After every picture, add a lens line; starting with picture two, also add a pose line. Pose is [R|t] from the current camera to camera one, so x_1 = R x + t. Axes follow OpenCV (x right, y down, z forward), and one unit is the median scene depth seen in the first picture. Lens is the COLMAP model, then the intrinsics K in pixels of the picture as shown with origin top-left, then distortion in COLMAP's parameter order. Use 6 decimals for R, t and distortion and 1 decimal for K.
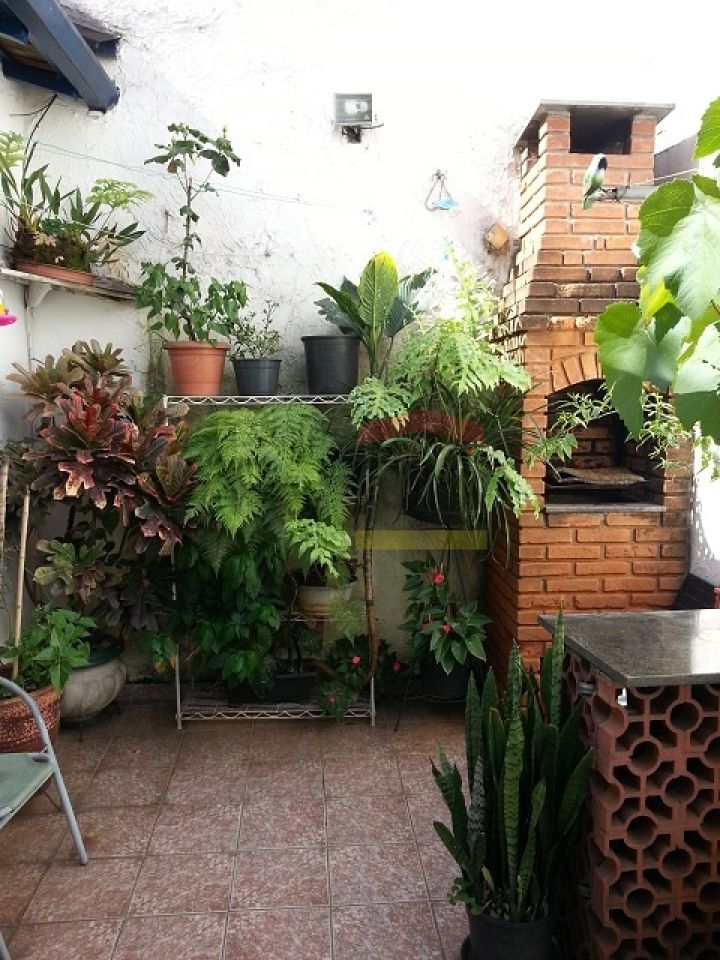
lens RADIAL K [[787.8, 0, 368.4], [0, 787.8, 477.3], [0, 0, 1]] dist [0.074836, -0.113827]
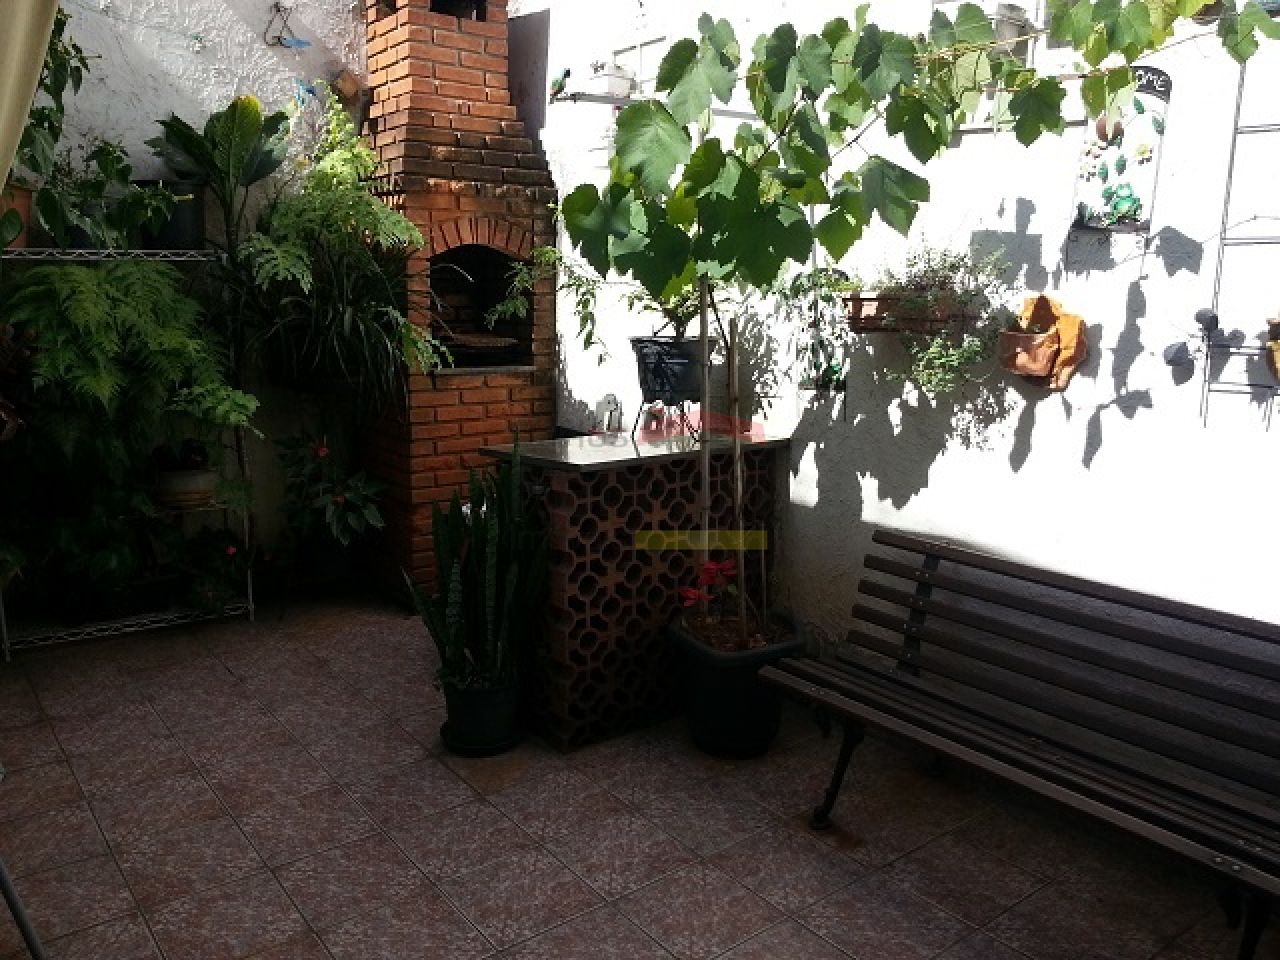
lens RADIAL K [[1050.3, 0, 633.5], [0, 1050.3, 477.6], [0, 0, 1]] dist [0.074836, -0.113827]
pose [[0.839862, -0.085449, 0.536032, -0.296712], [0.042335, 0.994835, 0.092257, 0.061255], [-0.541147, -0.054790, 0.839141, -0.284955]]
